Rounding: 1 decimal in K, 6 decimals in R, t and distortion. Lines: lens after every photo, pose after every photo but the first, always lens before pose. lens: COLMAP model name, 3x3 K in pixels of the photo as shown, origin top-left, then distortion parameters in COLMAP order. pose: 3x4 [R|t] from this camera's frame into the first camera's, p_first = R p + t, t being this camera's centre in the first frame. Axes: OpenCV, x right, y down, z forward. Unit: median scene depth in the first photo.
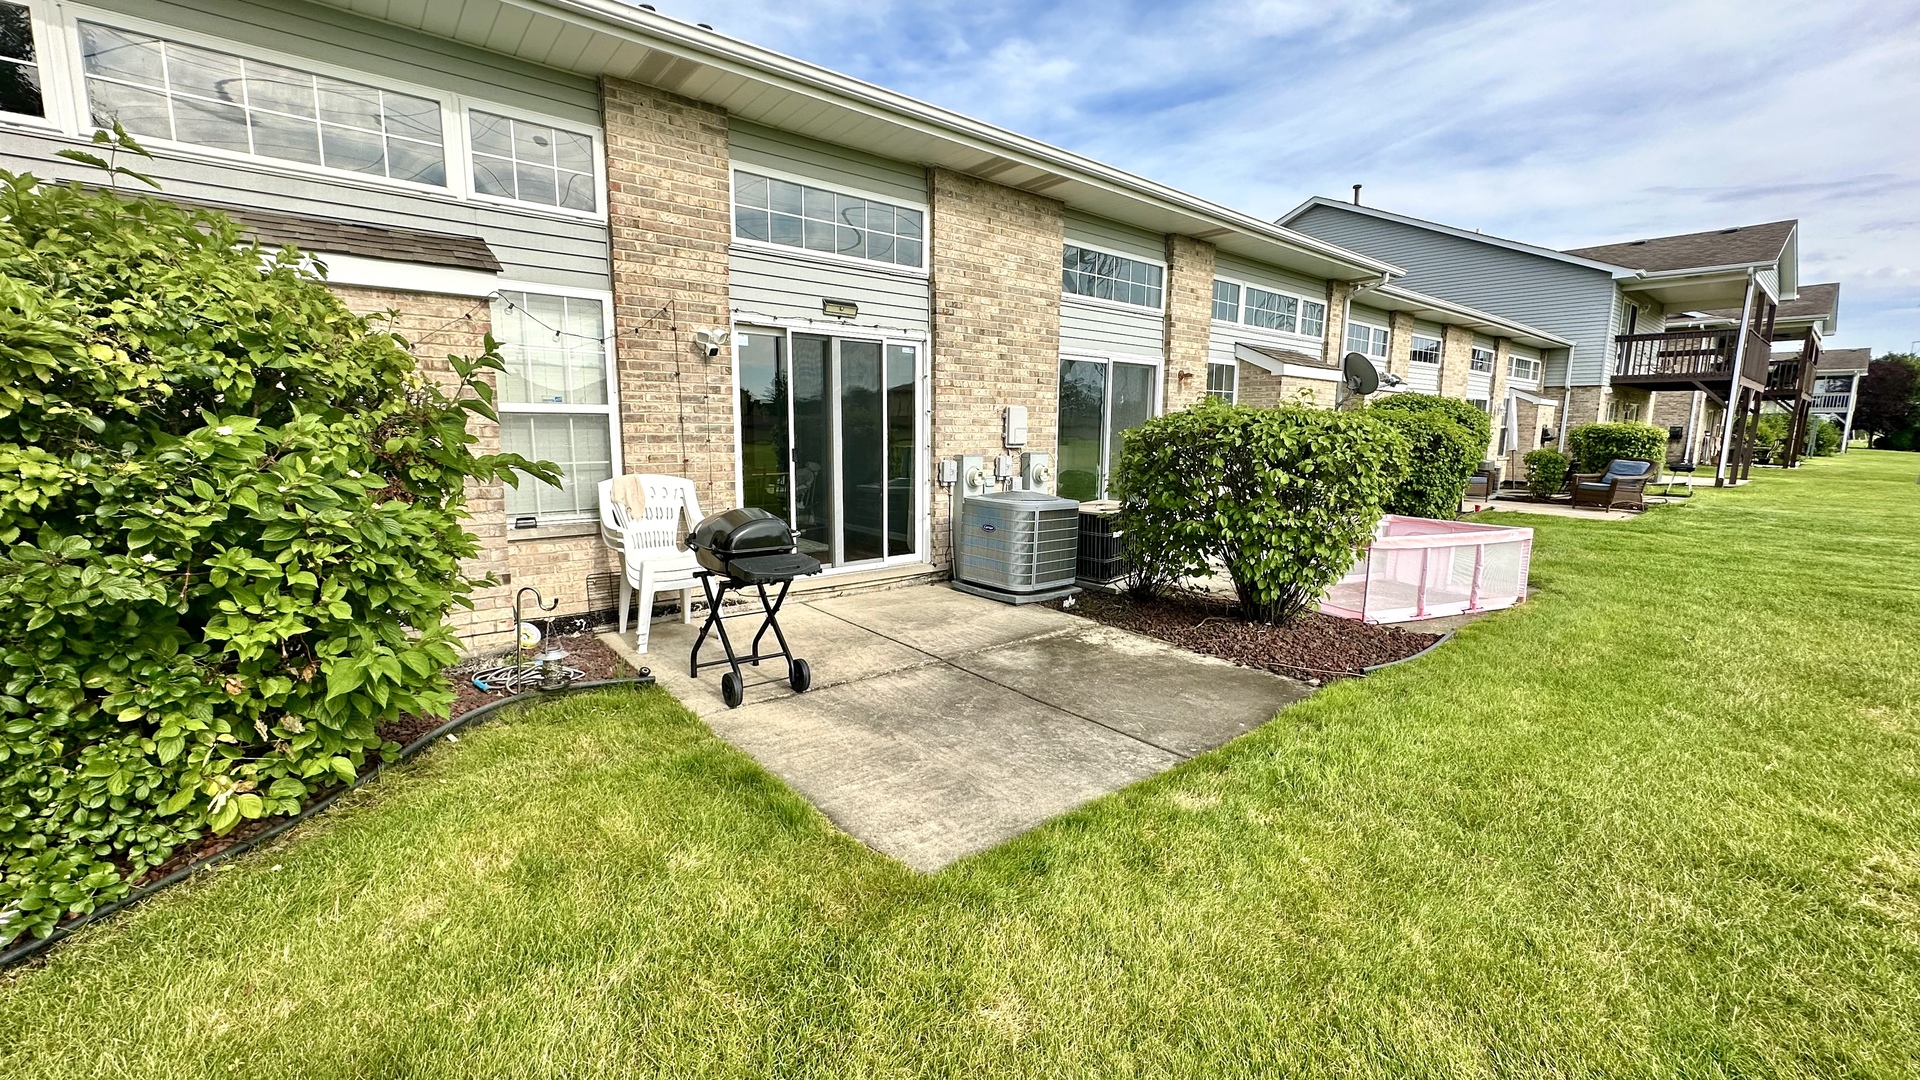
lens RADIAL K [[765.5, 0, 958.5], [0, 765.5, 528.4], [0, 0, 1]] dist [-0.005252, 0.000866]
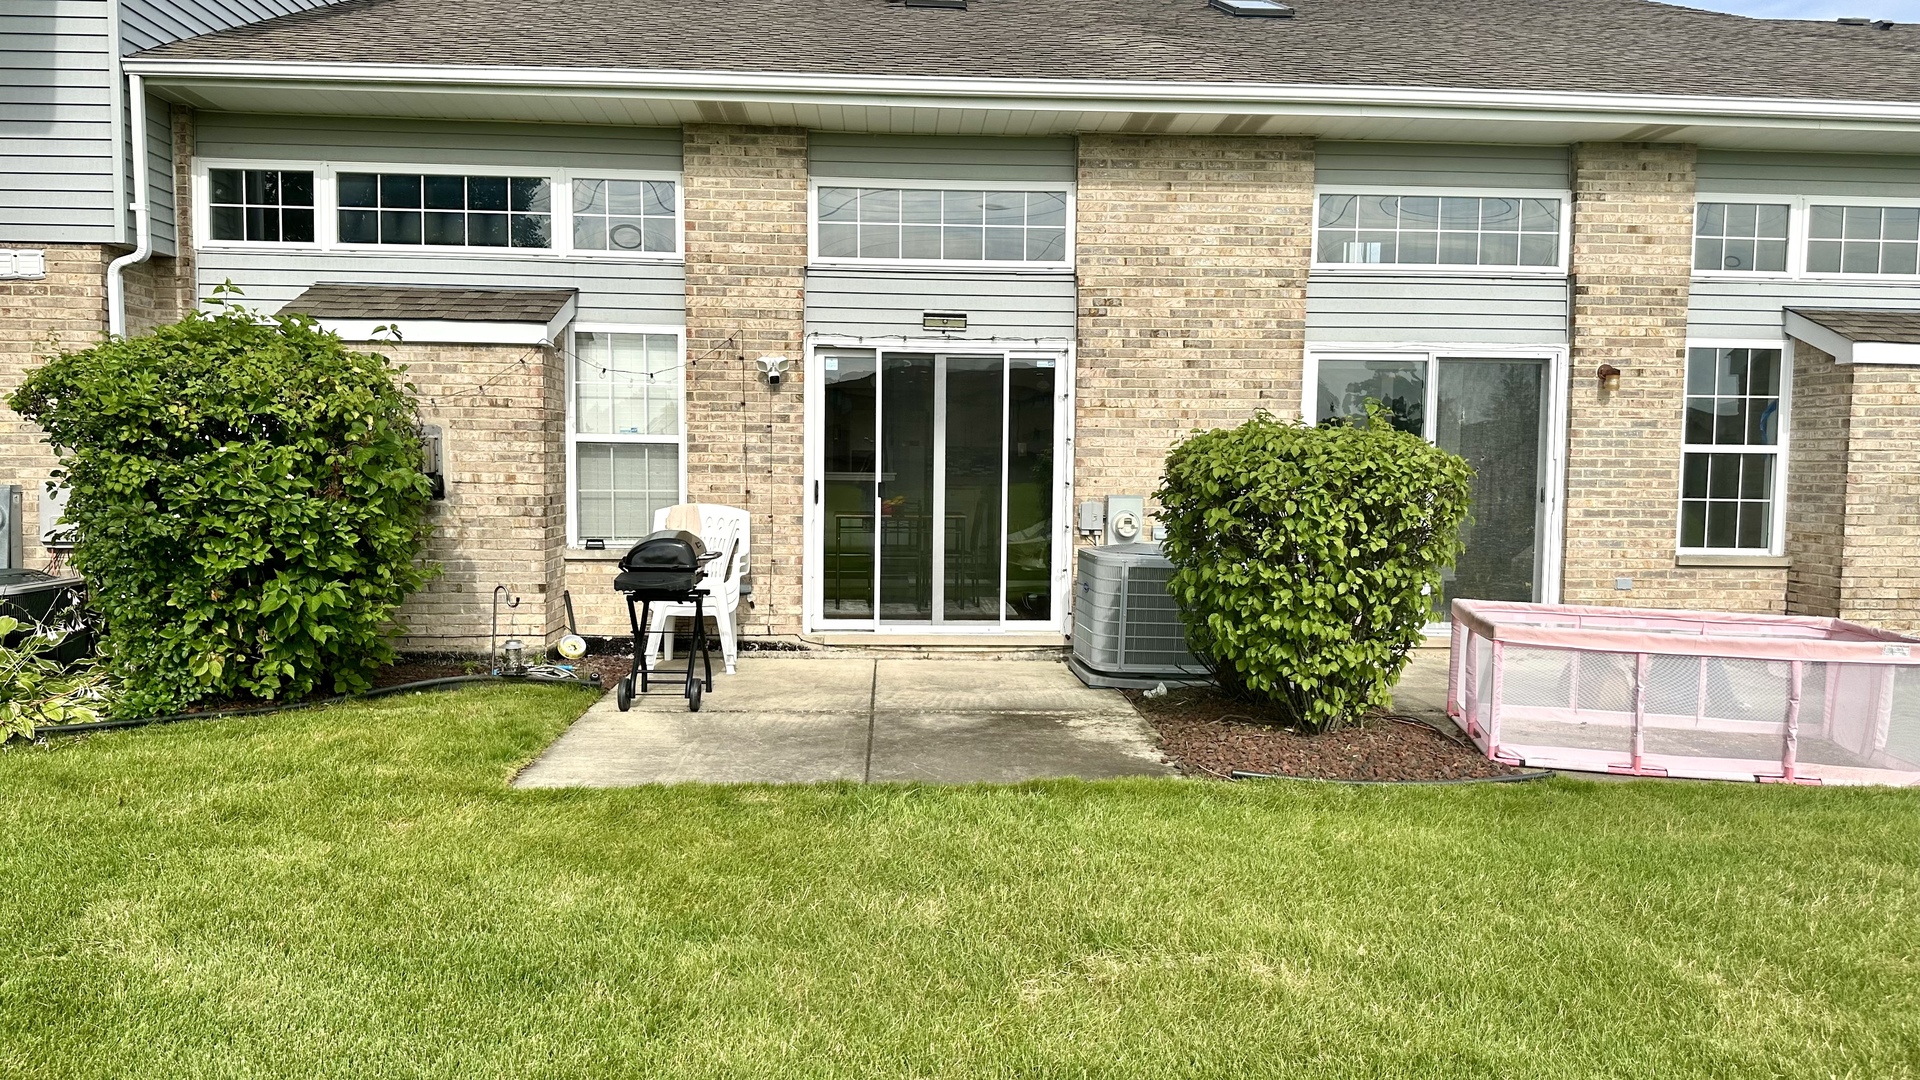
lens RADIAL K [[1334.2, 0, 960.3], [0, 1334.2, 545.6], [0, 0, 1]] dist [0.069328, -0.017758]
pose [[0.807264, 0.037138, -0.589021, 0.843817], [-0.082417, 0.995333, -0.050197, 0.041183], [0.584408, 0.089068, 0.806557, -0.195814]]
